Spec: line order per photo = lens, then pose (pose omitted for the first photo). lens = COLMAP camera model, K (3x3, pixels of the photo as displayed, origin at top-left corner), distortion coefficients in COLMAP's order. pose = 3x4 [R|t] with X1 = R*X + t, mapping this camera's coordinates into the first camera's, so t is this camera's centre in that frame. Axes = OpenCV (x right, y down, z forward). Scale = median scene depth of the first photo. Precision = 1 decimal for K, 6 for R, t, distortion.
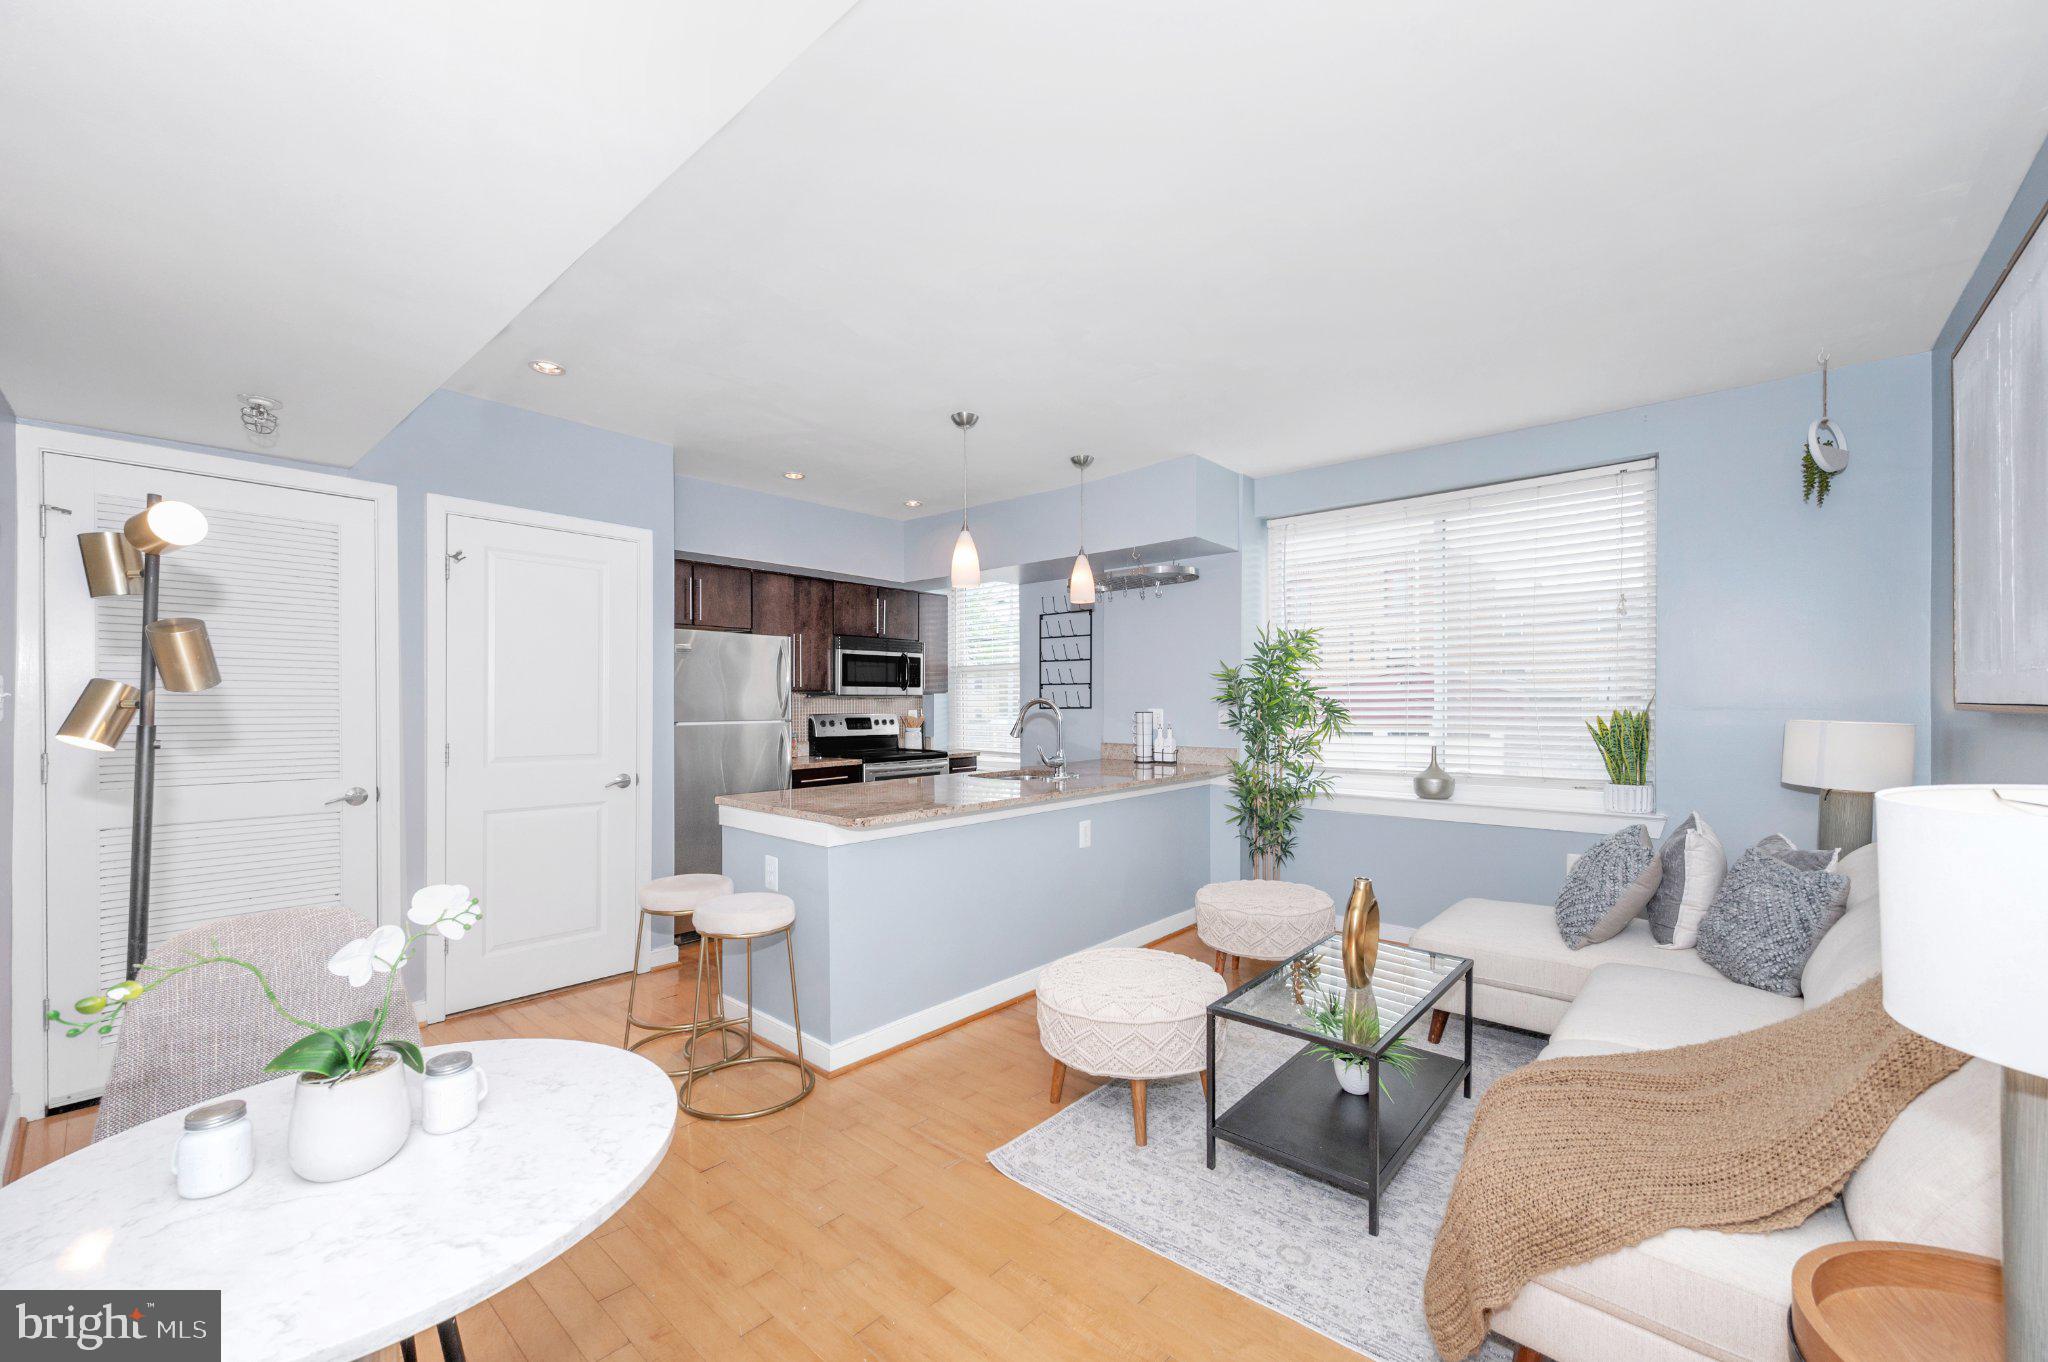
lens RADIAL K [[817.3, 0, 1006.7], [0, 817.3, 709.9], [0, 0, 1]] dist [0.004004, -0.000993]
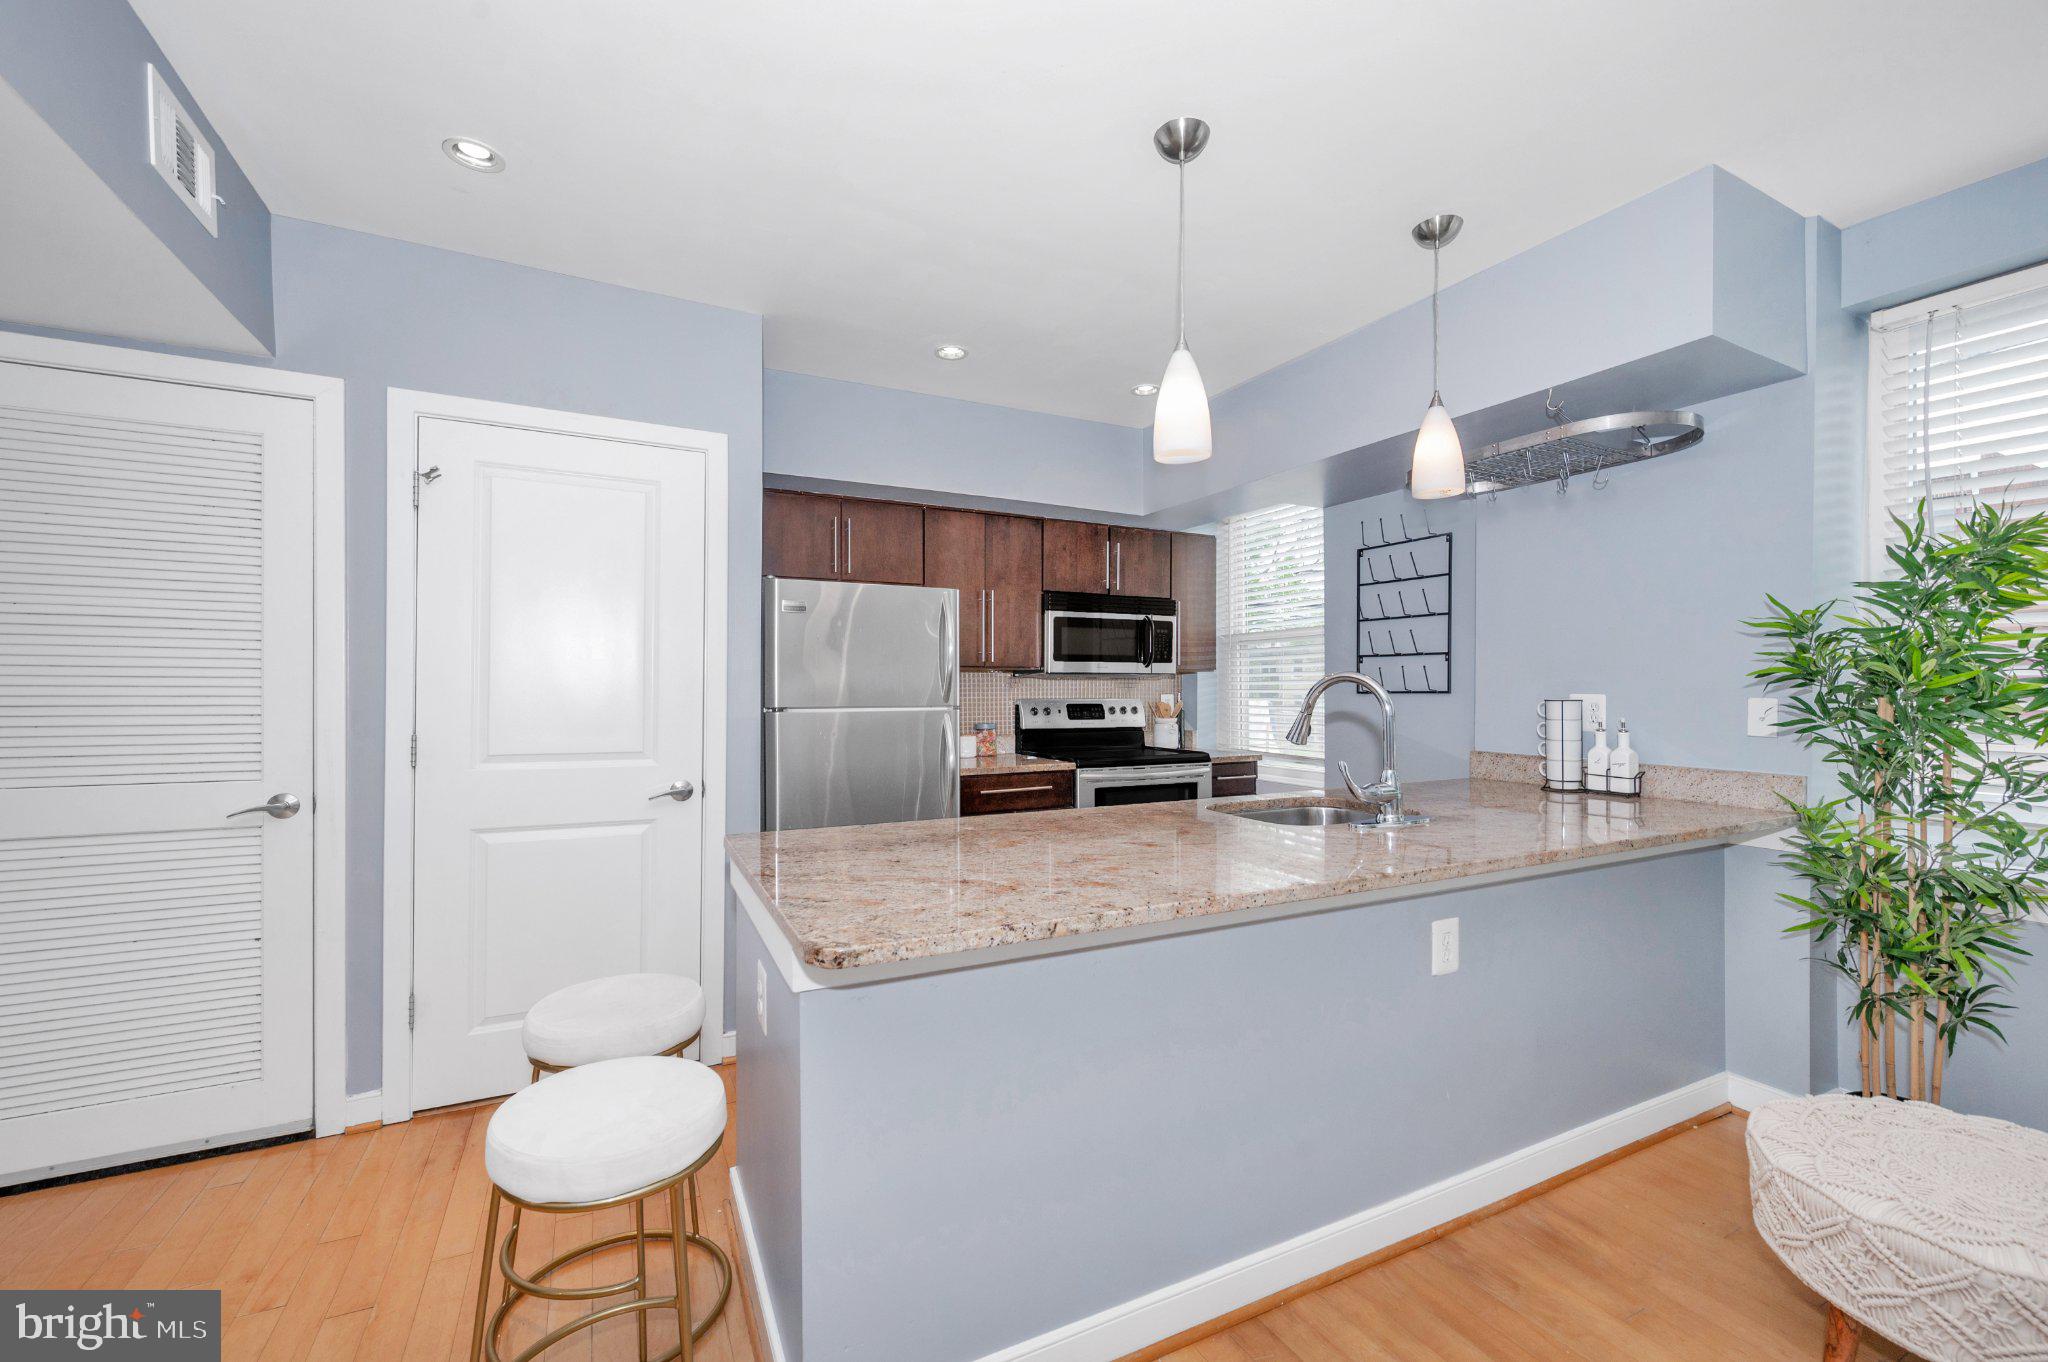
lens RADIAL K [[817.3, 0, 950.2], [0, 817.3, 686.7], [0, 0, 1]] dist [0.004004, -0.000993]
pose [[0.907015, 0.002408, -0.421091, 0.025238], [-0.006844, 0.999936, -0.009025, 0.001407], [0.421042, 0.011068, 0.906973, 0.330576]]
